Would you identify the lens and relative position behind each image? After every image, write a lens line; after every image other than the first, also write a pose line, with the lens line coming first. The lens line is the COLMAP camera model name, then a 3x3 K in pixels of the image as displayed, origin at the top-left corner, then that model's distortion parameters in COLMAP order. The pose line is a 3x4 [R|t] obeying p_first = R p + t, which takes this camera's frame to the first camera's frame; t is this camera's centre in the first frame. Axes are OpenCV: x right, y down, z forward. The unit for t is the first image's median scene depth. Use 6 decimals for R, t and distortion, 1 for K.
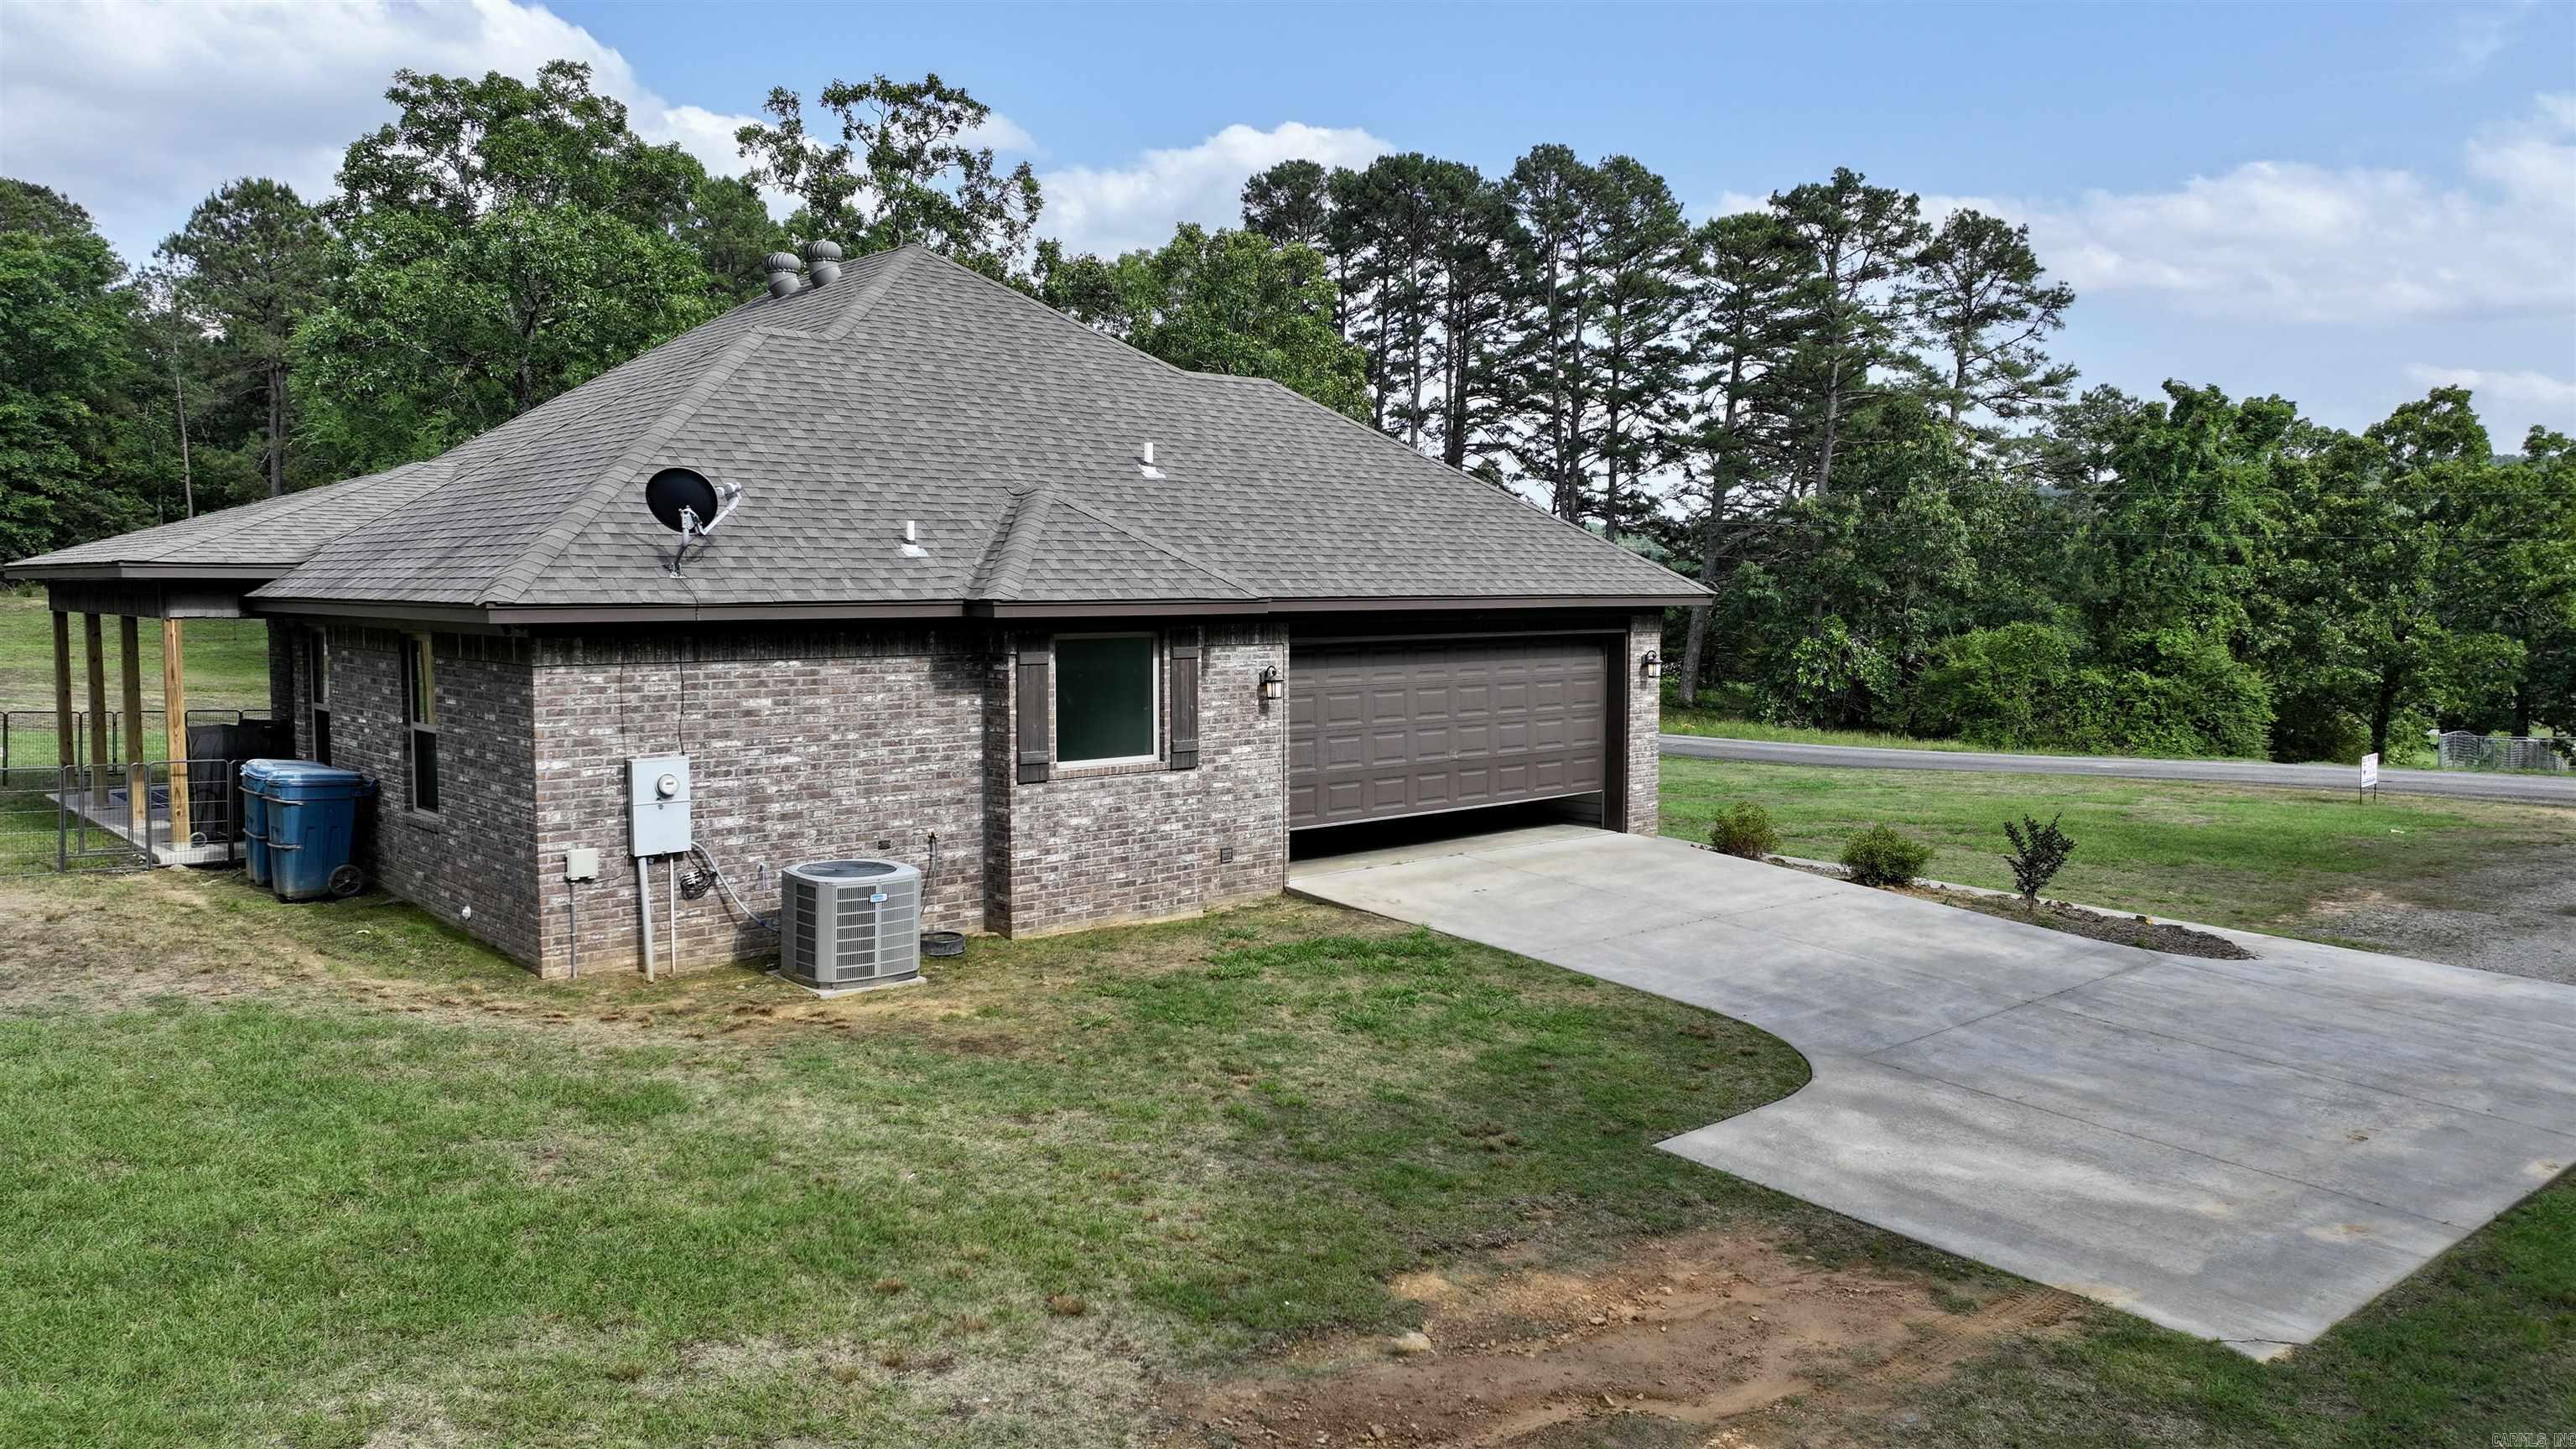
lens RADIAL K [[1826.6, 0, 1288.0], [0, 1826.6, 724.5], [0, 0, 1]] dist [0.002592, 0.001896]
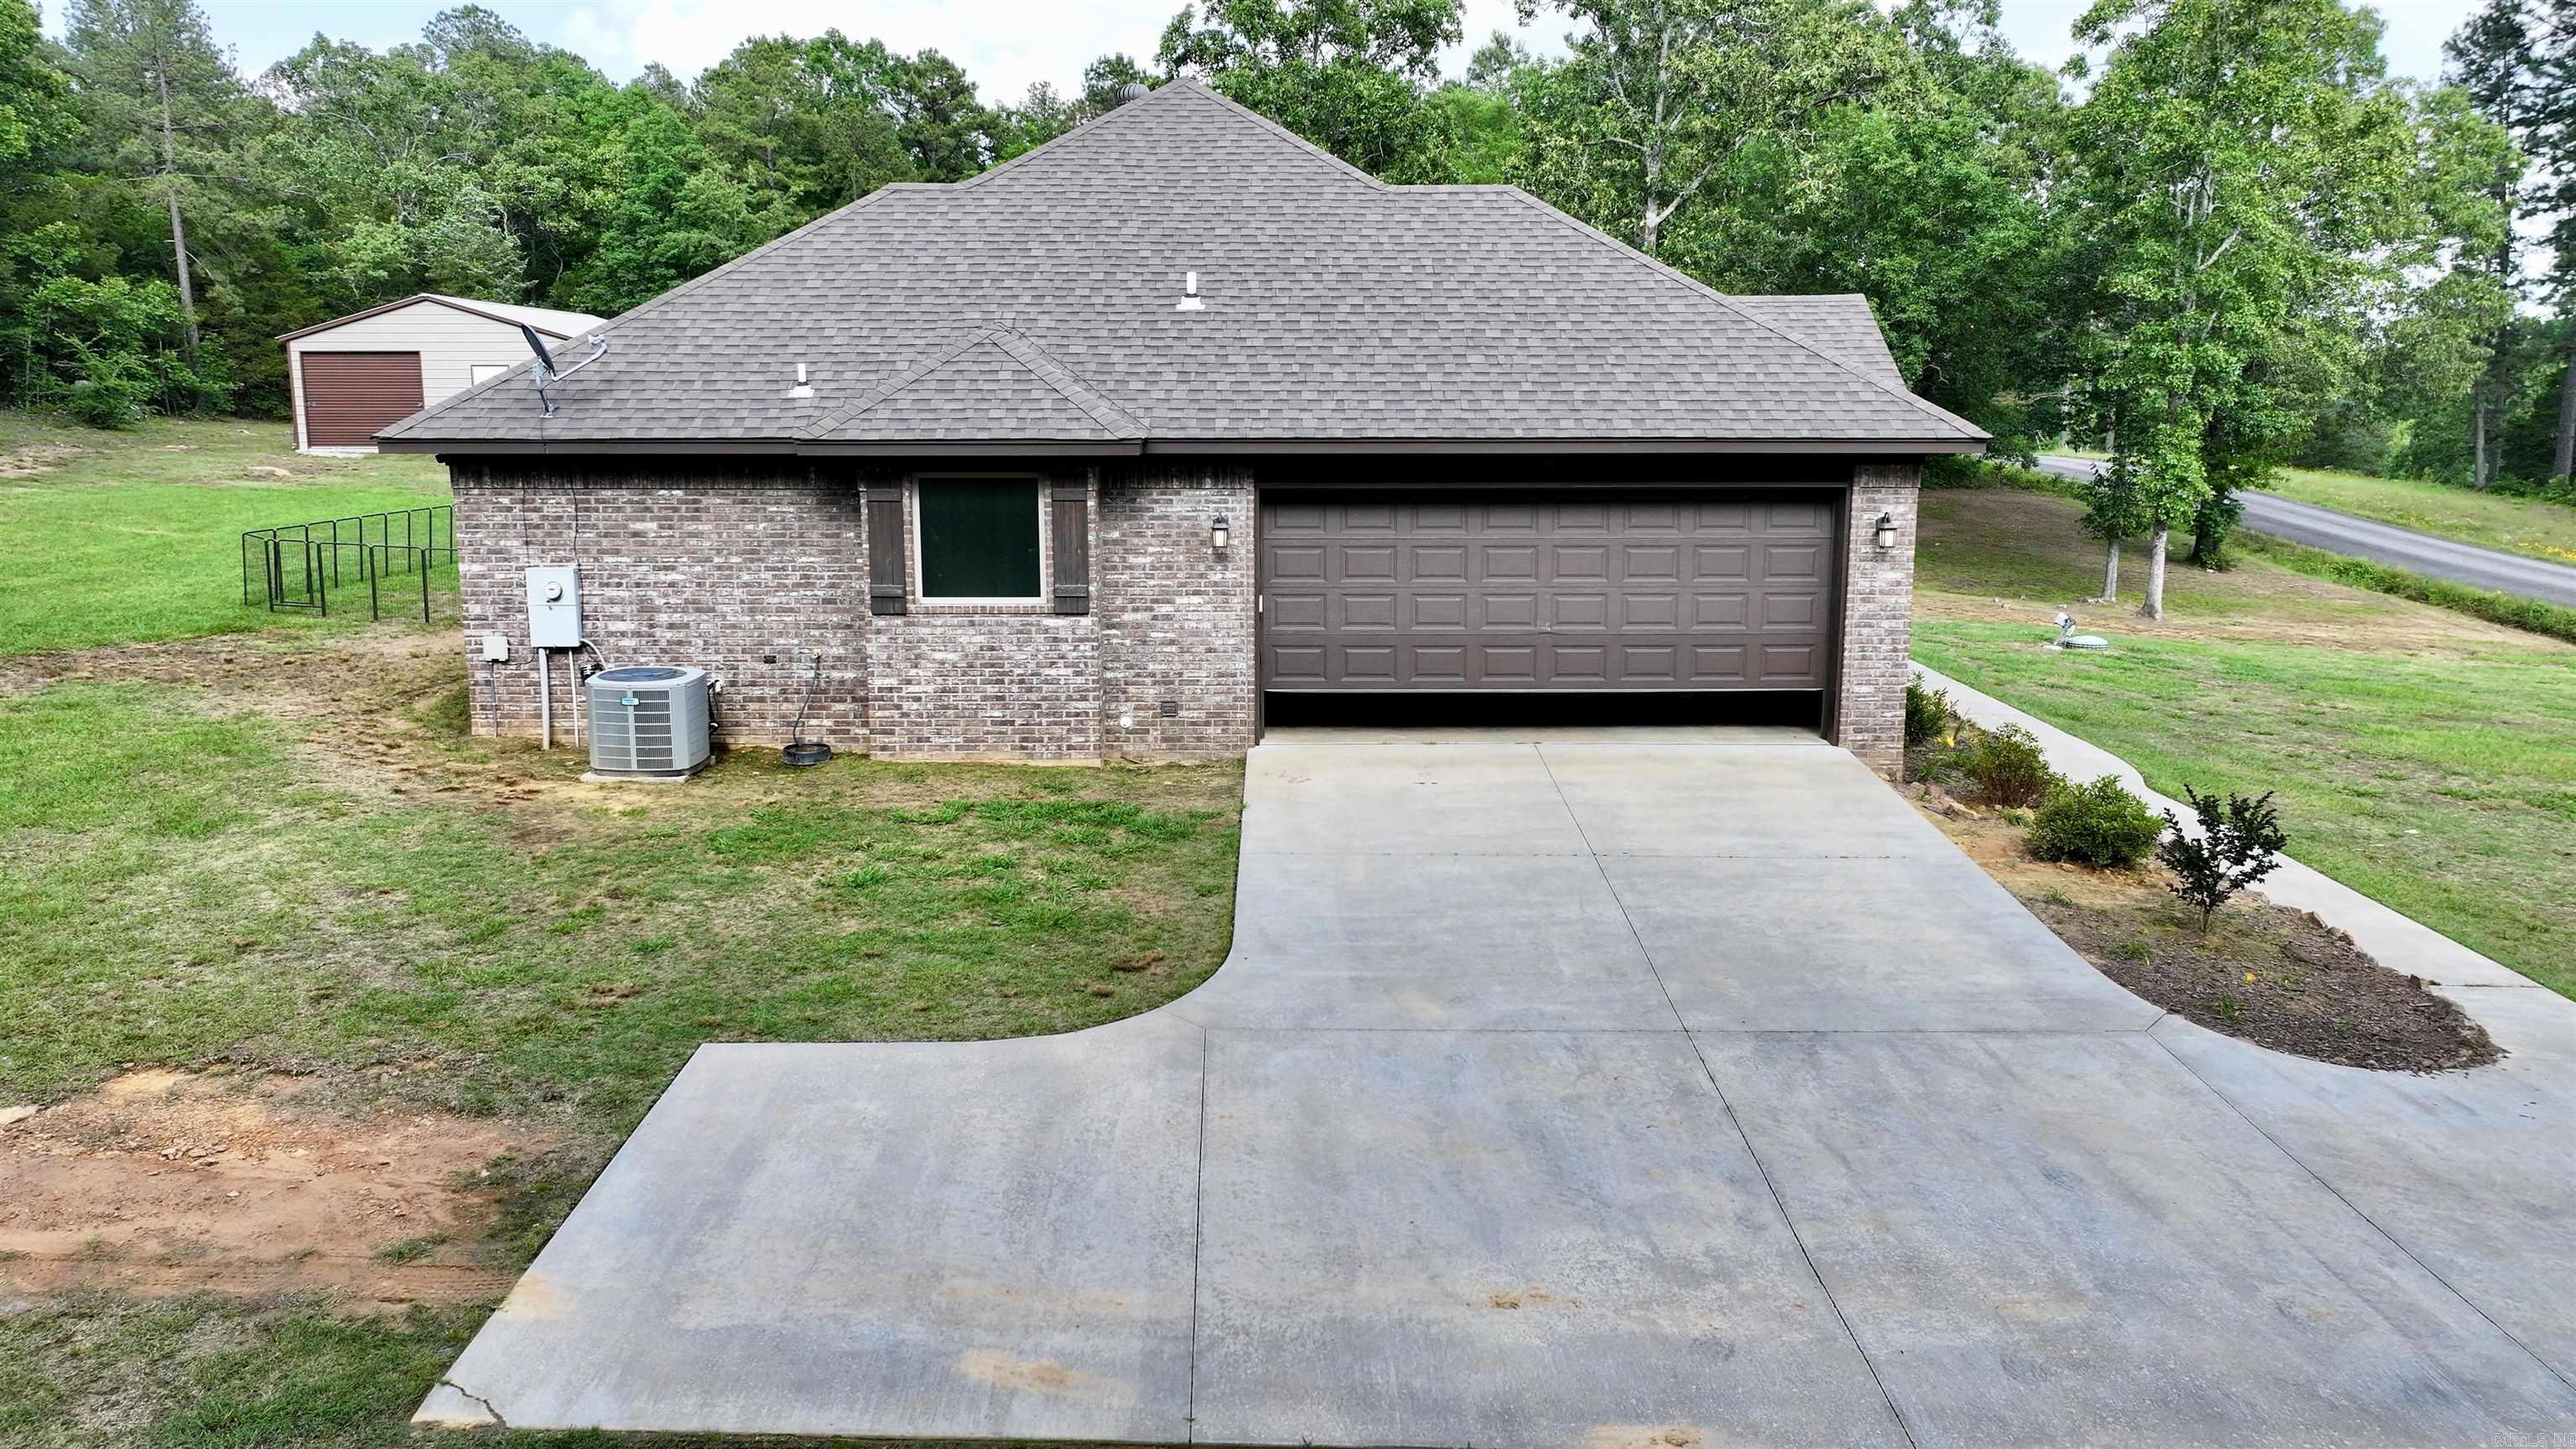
lens RADIAL K [[1821.9, 0, 1288.0], [0, 1821.9, 724.5], [0, 0, 1]] dist [0.008434, 0.006405]
pose [[0.741169, 0.115663, -0.661280, 0.754768], [-0.052063, 0.991983, 0.115152, -0.039366], [0.669297, -0.050919, 0.741248, 0.386864]]
